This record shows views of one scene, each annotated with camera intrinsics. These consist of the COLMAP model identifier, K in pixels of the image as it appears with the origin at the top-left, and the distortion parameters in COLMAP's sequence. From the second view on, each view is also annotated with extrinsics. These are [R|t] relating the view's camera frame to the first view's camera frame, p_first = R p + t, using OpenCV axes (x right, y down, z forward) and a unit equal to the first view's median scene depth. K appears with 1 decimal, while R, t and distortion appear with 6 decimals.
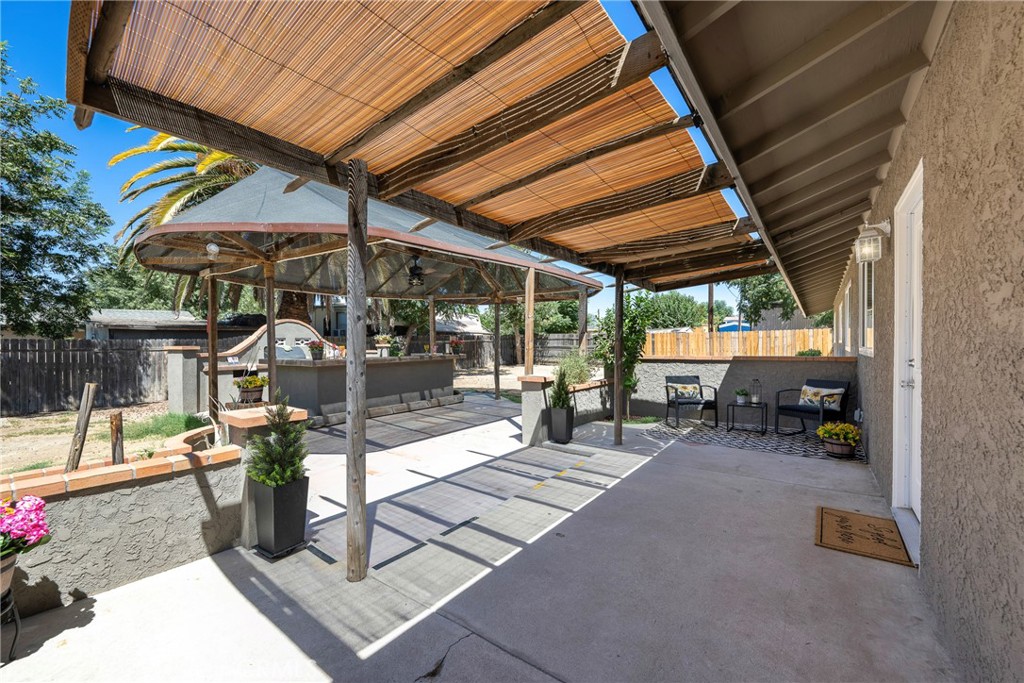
lens RADIAL K [[392.3, 0, 504.7], [0, 392.3, 346.7], [0, 0, 1]] dist [0.001210, 0.000077]
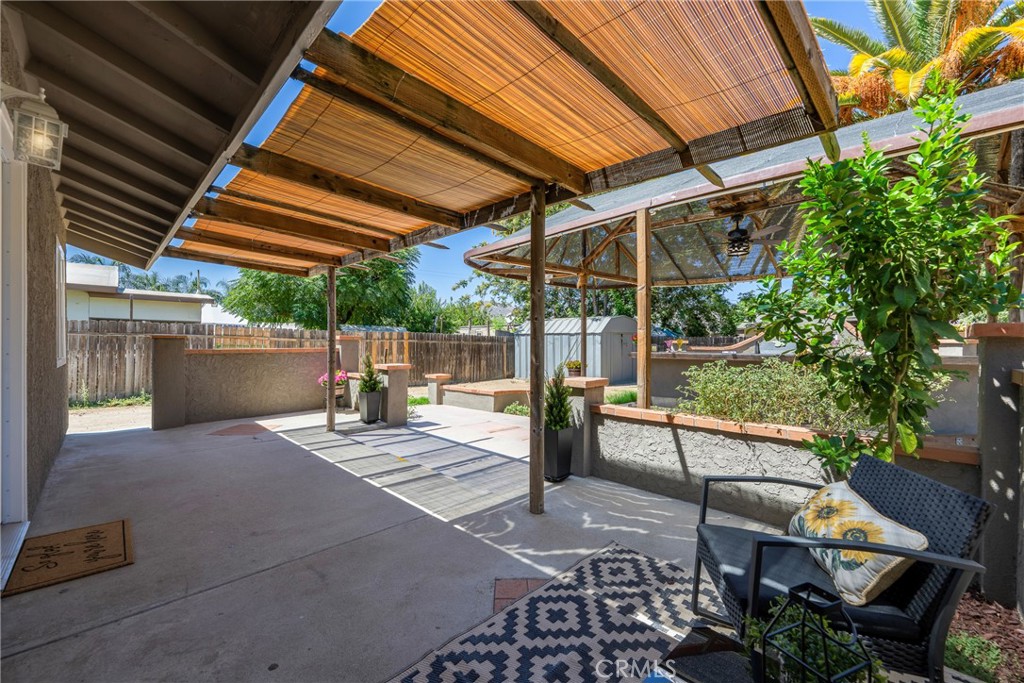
lens RADIAL K [[392.3, 0, 504.7], [0, 392.3, 346.7], [0, 0, 1]] dist [0.001210, 0.000077]
pose [[-0.097156, 0.013455, -0.995178, 1.045139], [-0.010506, 0.999839, 0.014543, 0.016301], [0.995214, 0.011869, -0.096999, 1.264588]]
